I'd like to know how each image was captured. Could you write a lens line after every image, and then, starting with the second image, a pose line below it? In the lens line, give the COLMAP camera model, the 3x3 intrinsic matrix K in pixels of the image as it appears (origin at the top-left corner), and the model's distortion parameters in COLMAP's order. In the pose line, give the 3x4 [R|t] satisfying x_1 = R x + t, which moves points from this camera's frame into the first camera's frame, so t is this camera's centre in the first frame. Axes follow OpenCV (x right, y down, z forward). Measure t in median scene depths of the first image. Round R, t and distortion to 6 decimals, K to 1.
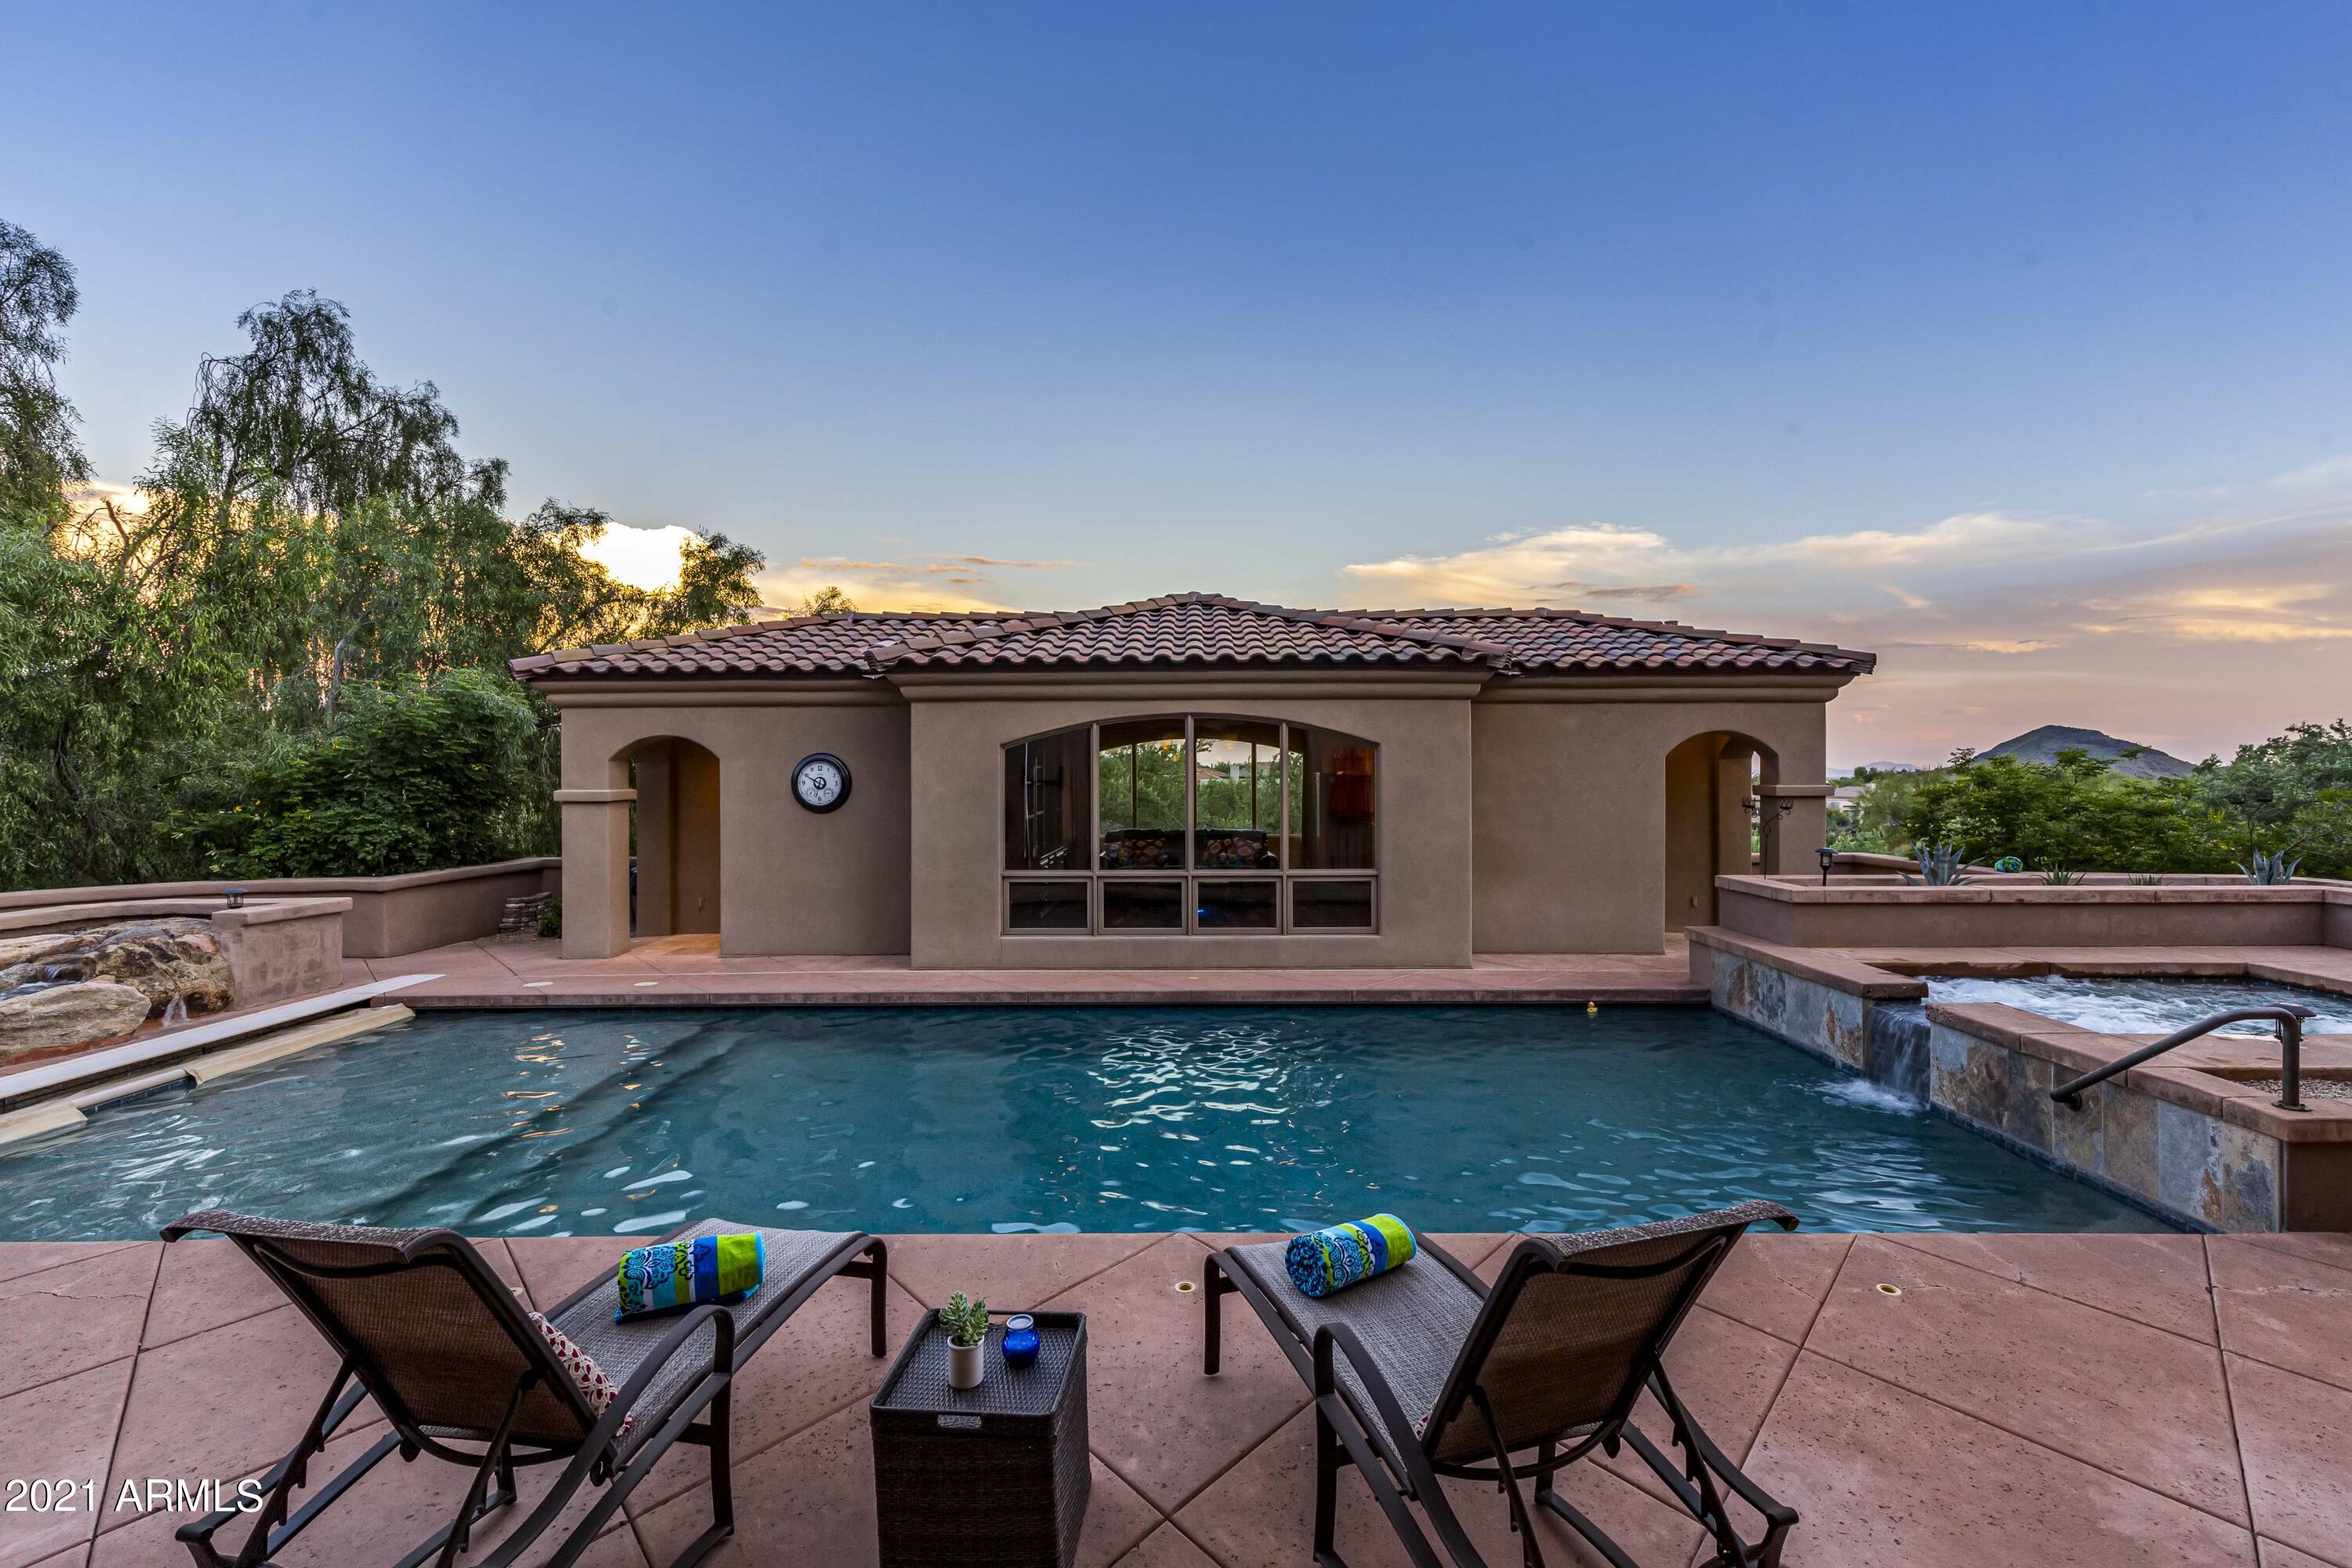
lens RADIAL K [[1075.1, 0, 1194.9], [0, 1075.1, 778.7], [0, 0, 1]] dist [0.014366, -0.000467]
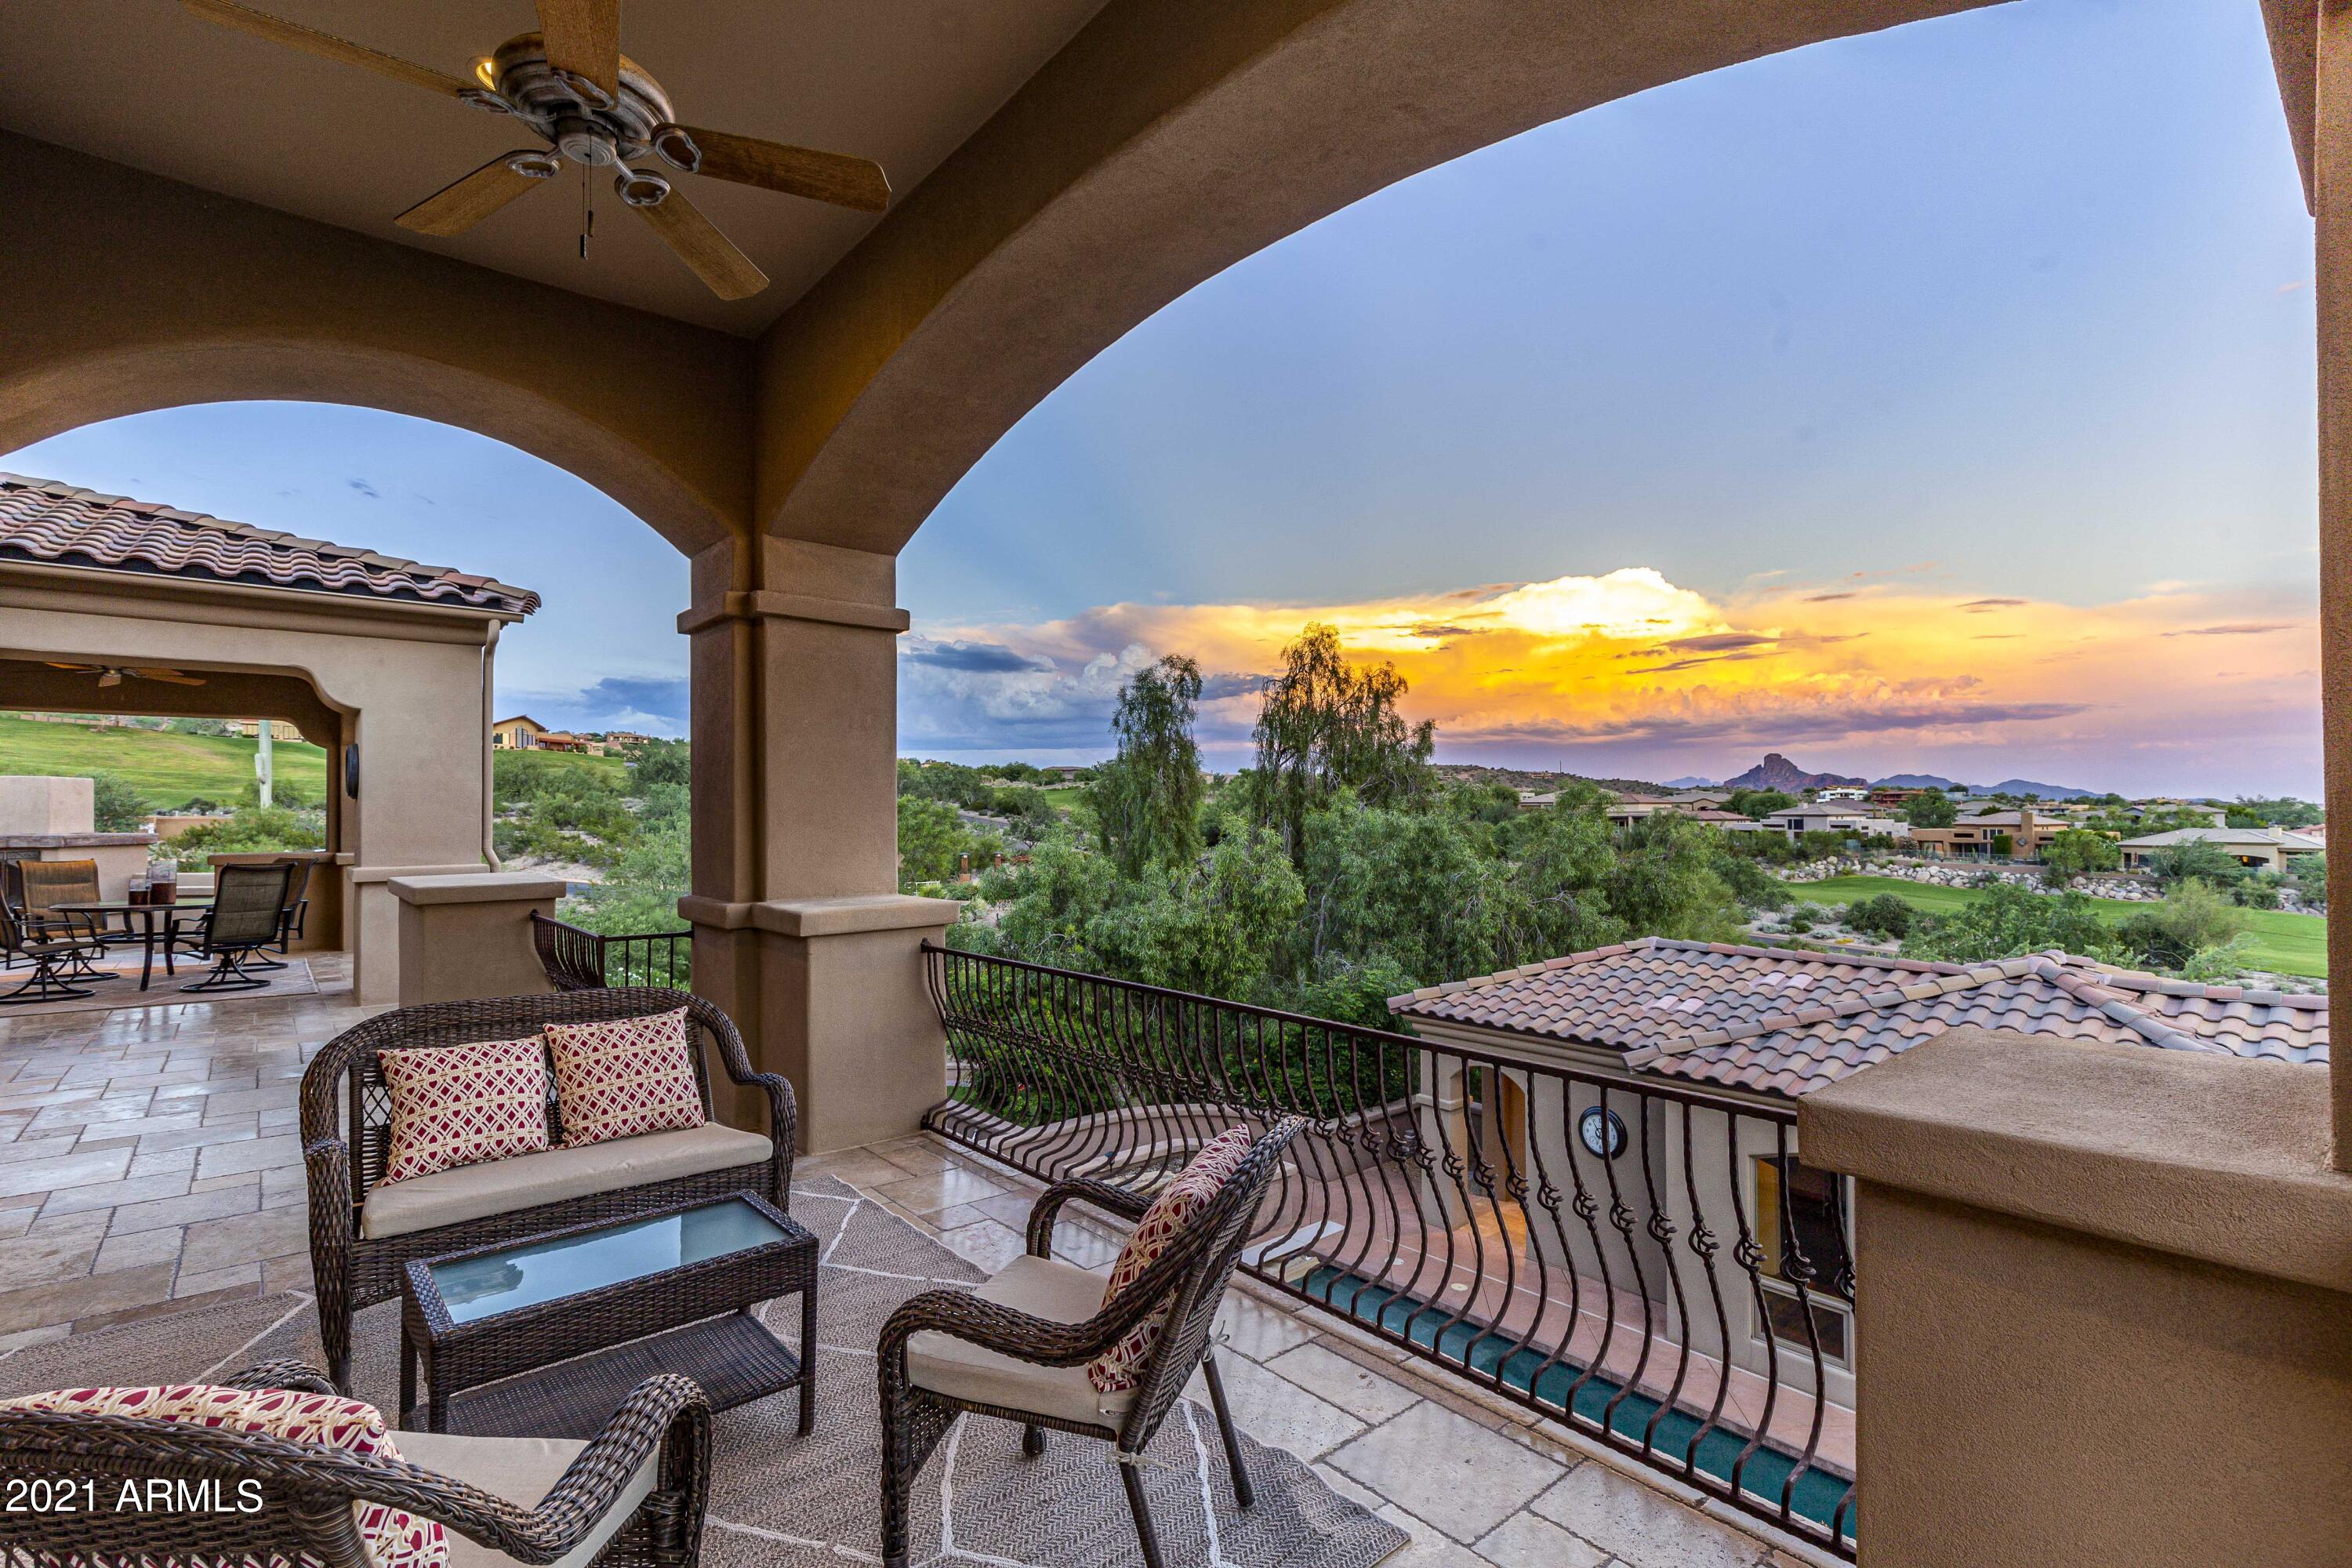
lens RADIAL K [[1079.3, 0, 1196.6], [0, 1079.3, 804.4], [0, 0, 1]] dist [-0.000392, 0.000422]
pose [[0.665289, -0.007805, -0.746546, 0.235279], [0.001549, 0.999958, -0.009074, -0.341573], [0.746585, 0.004881, 0.665272, -0.102541]]
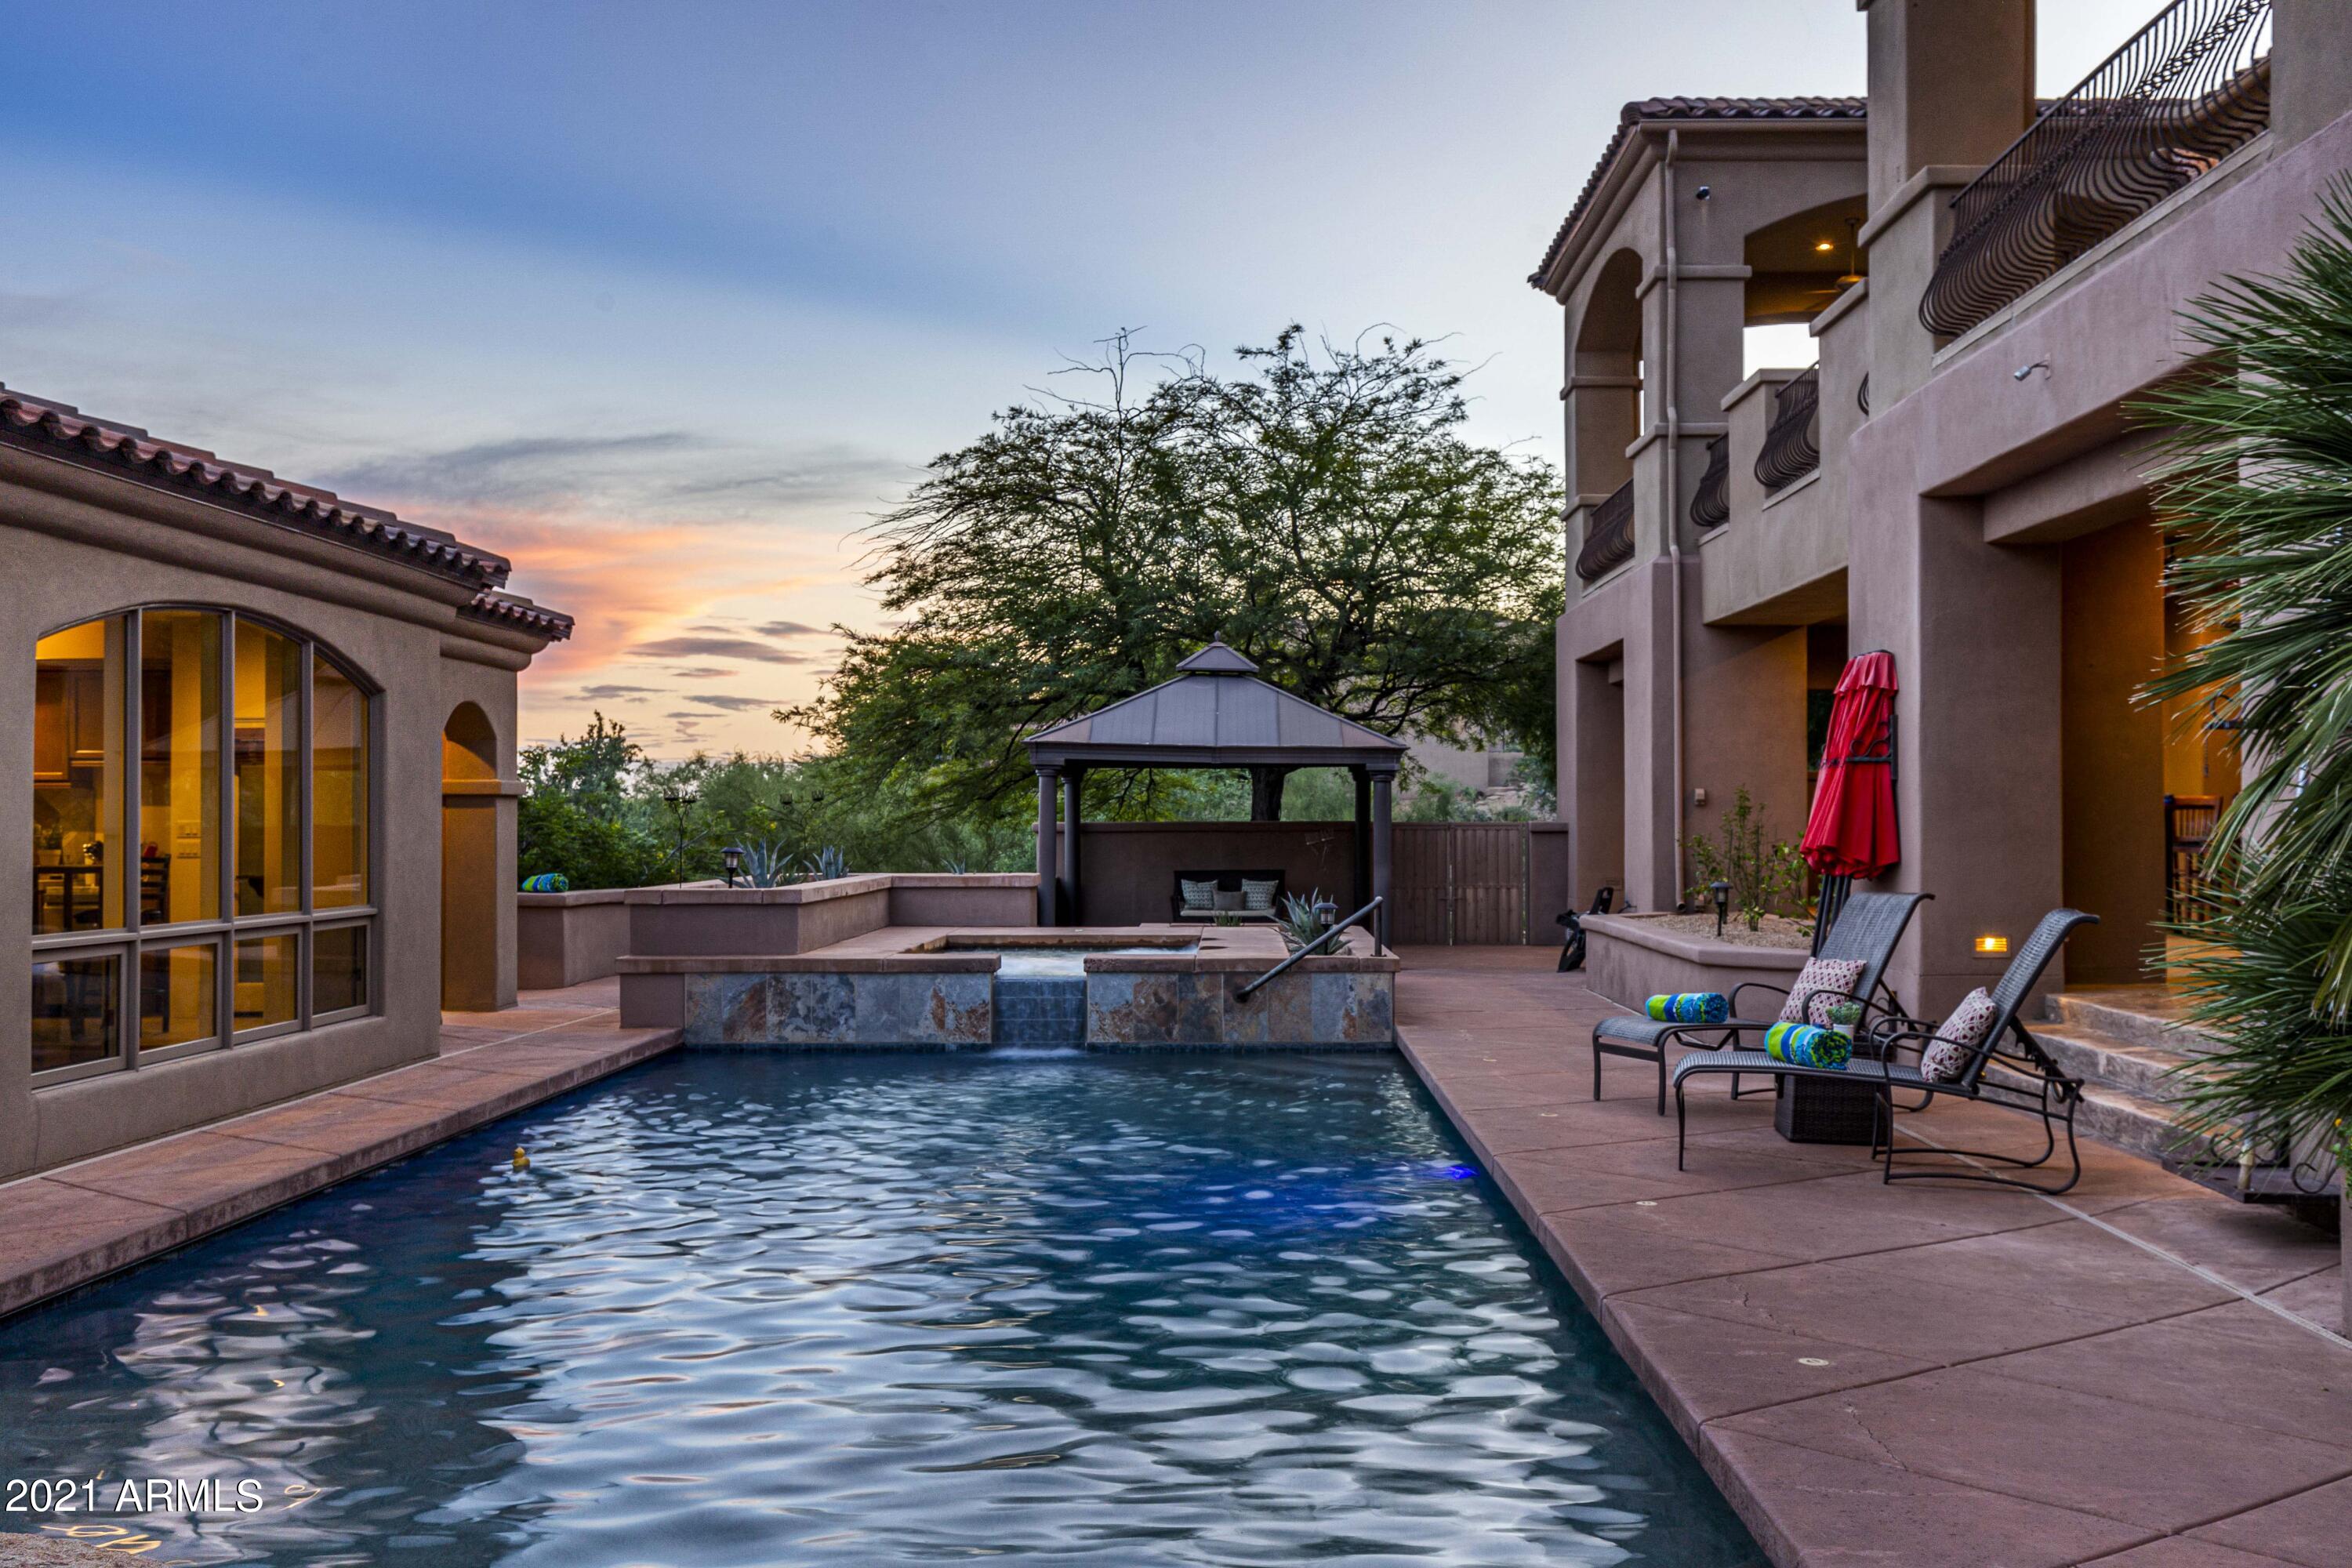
lens RADIAL K [[2234.3, 0, 1210.1], [0, 2234.3, 785.5], [0, 0, 1]] dist [0.011853, 0.006934]
pose [[0.003437, 0.021191, 0.999770, -0.983626], [0.004642, 0.999764, -0.021207, 0.044850], [-0.999983, 0.004714, 0.003338, 0.505047]]
